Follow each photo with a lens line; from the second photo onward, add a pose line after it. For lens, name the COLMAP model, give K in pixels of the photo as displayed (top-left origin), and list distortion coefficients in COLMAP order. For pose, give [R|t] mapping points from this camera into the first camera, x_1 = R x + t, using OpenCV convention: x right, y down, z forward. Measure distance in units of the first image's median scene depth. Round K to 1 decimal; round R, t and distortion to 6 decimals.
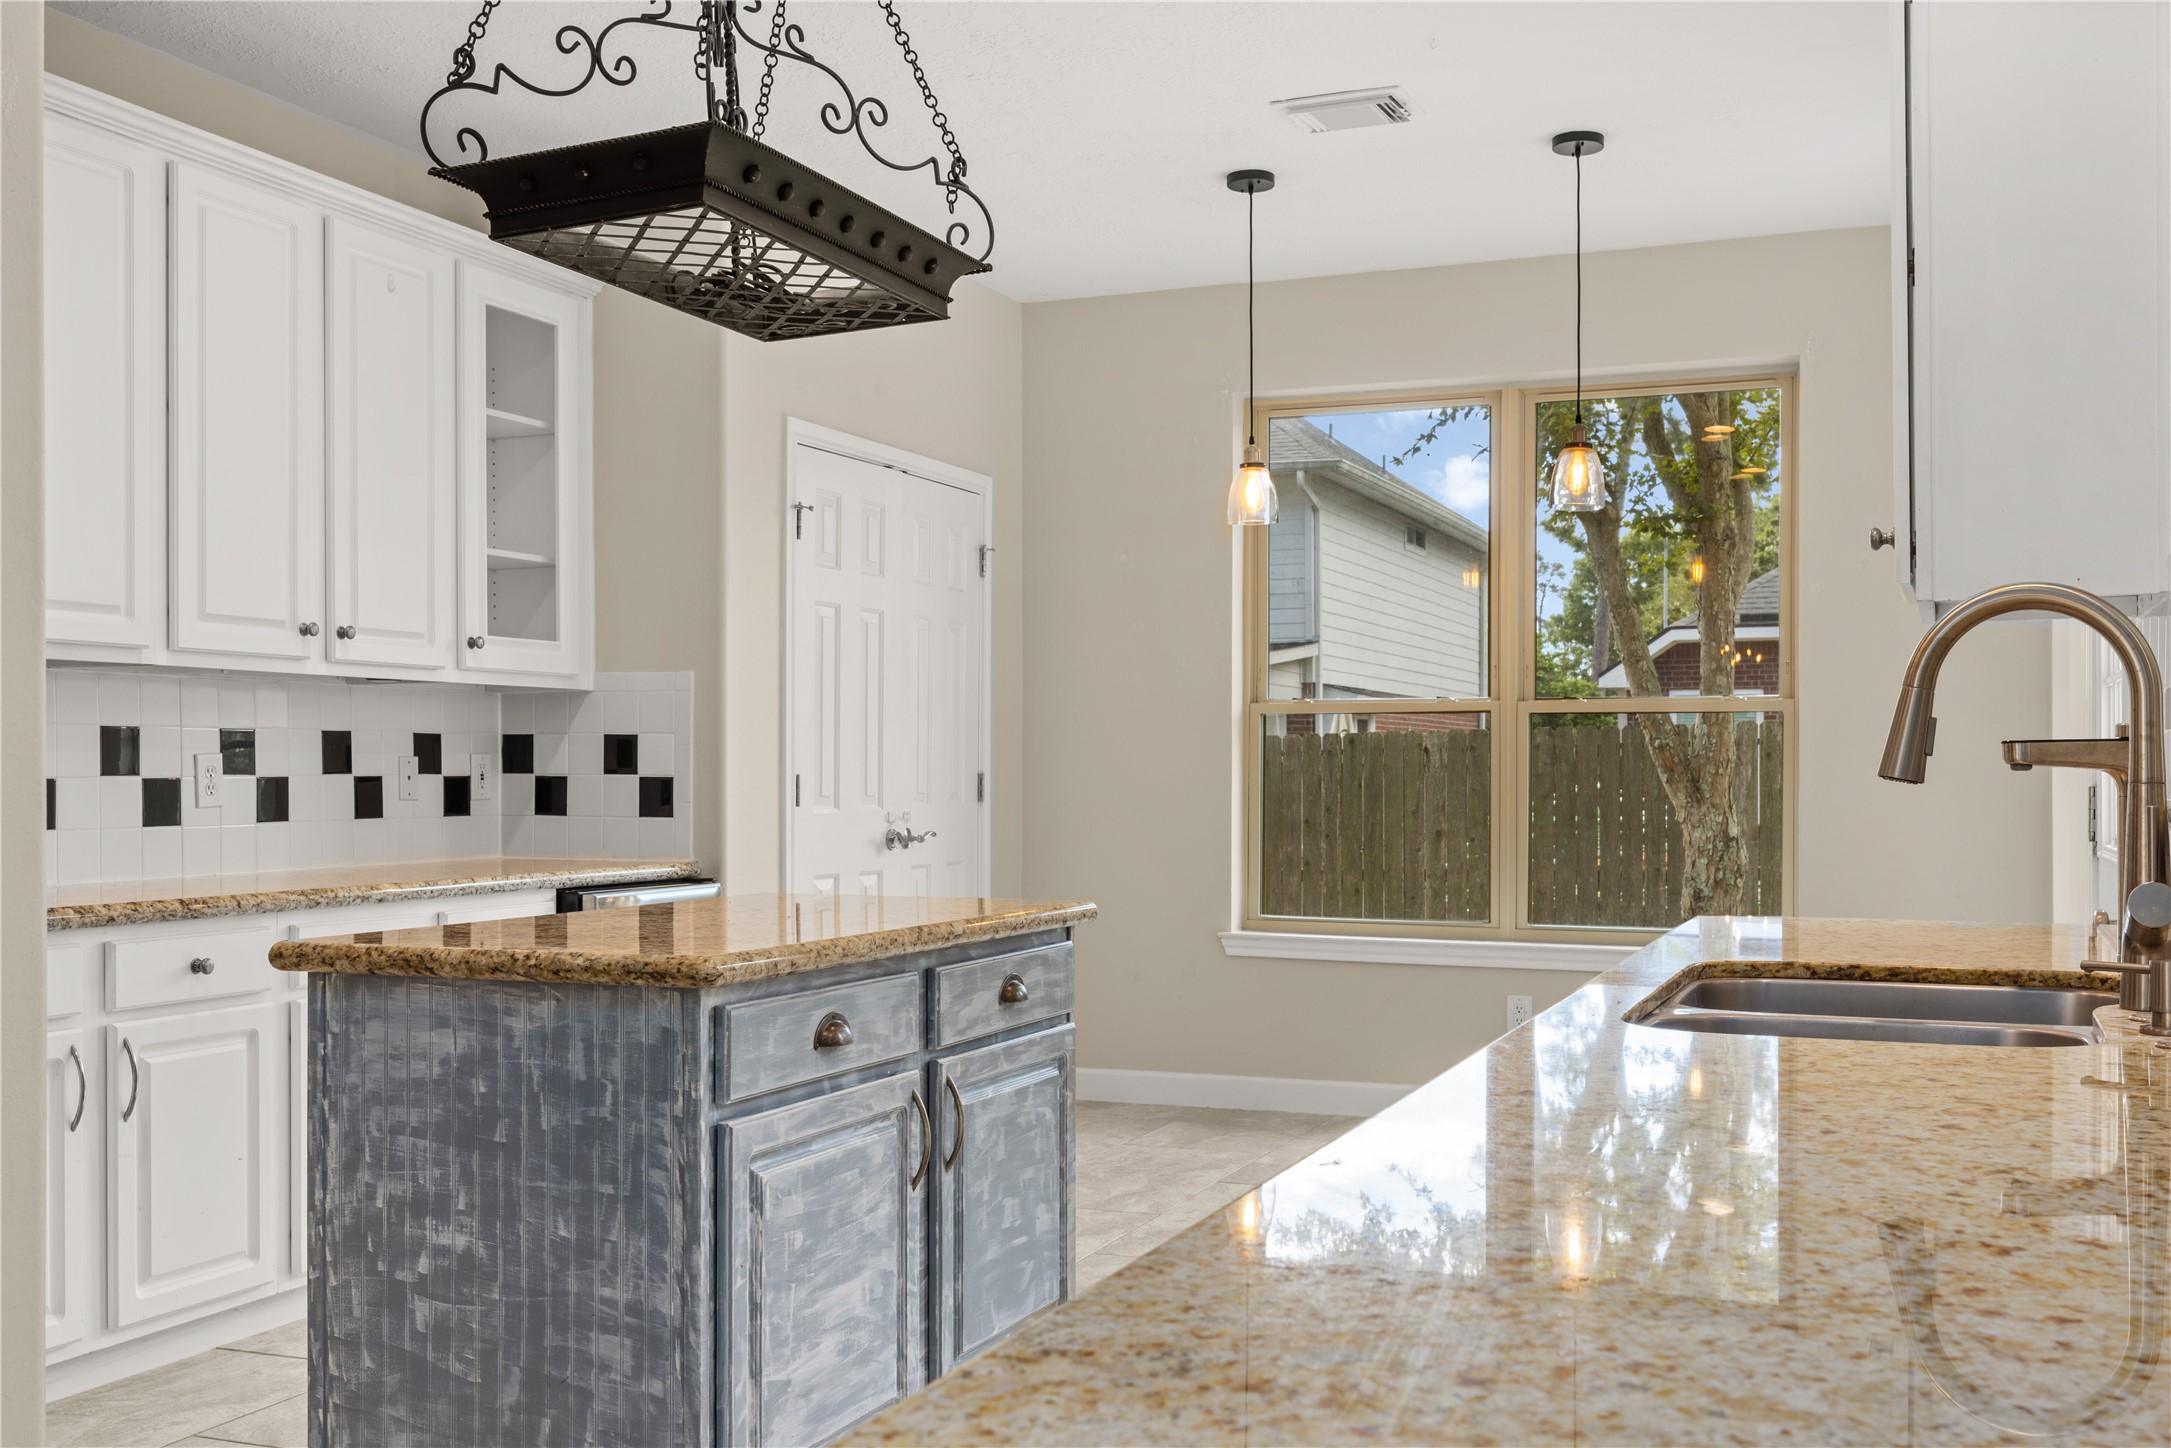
lens RADIAL K [[2163.3, 0, 1085.5], [0, 2163.3, 724.0], [0, 0, 1]] dist [-0.017033, -0.007856]
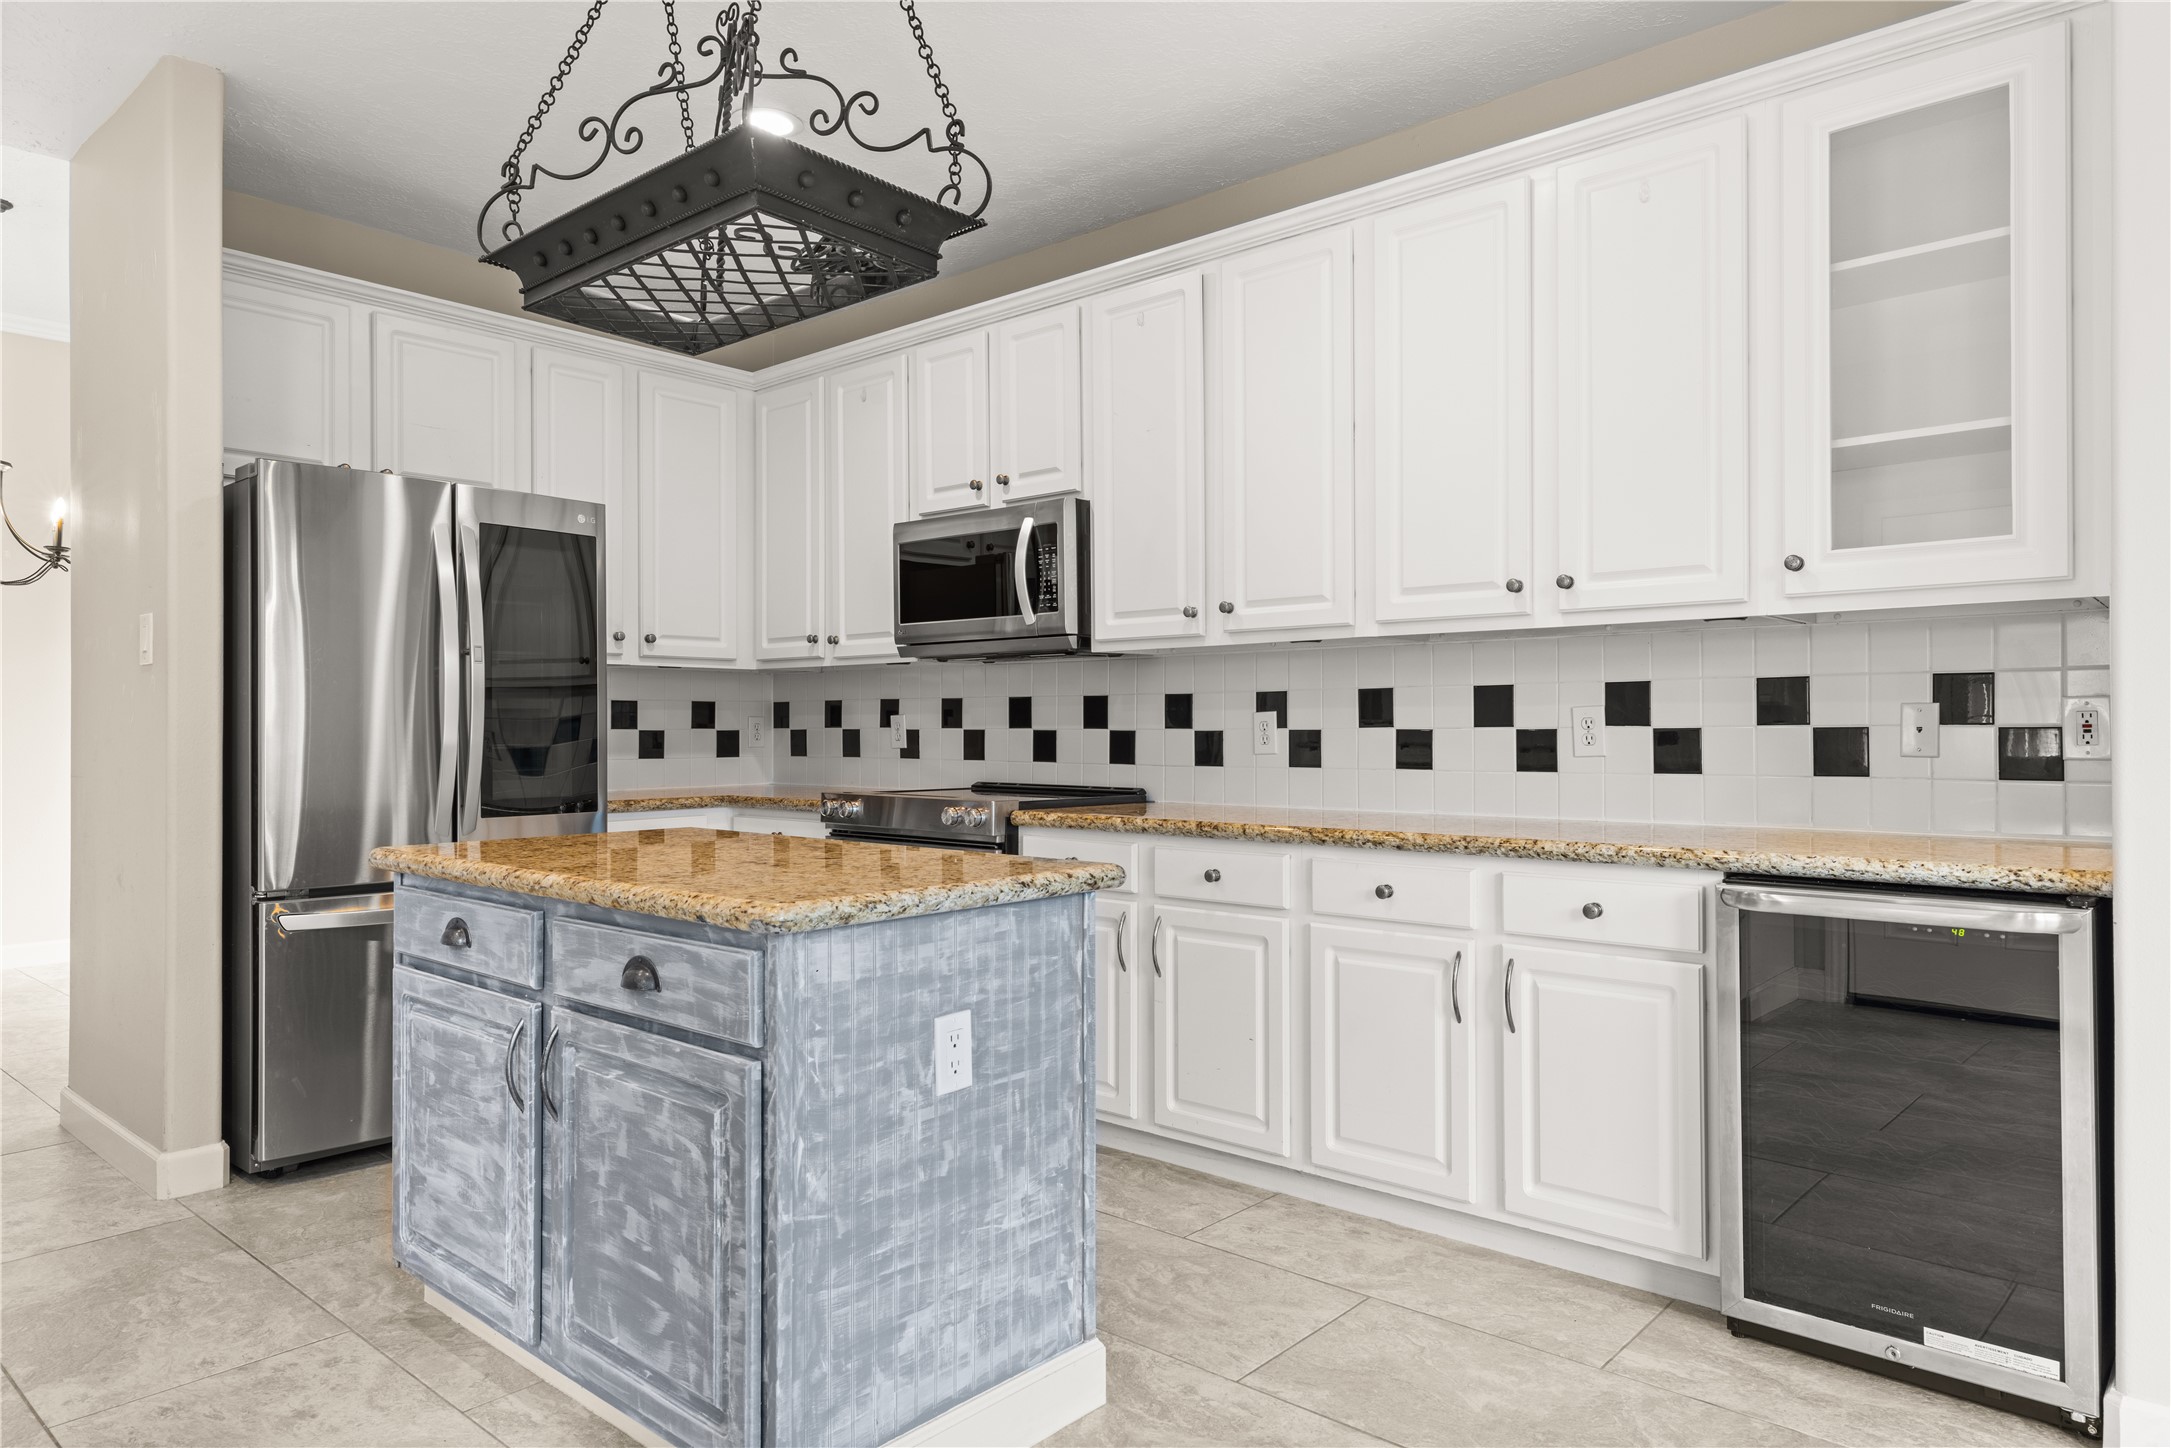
lens RADIAL K [[1356.0, 0, 1085.5], [0, 1356.0, 724.0], [0, 0, 1]] dist [0.004194, 0.002561]
pose [[-0.337060, -0.000586, -0.941483, 0.541418], [0.023123, 0.999693, -0.008900, 0.040205], [0.941199, -0.024770, -0.336943, 1.747108]]
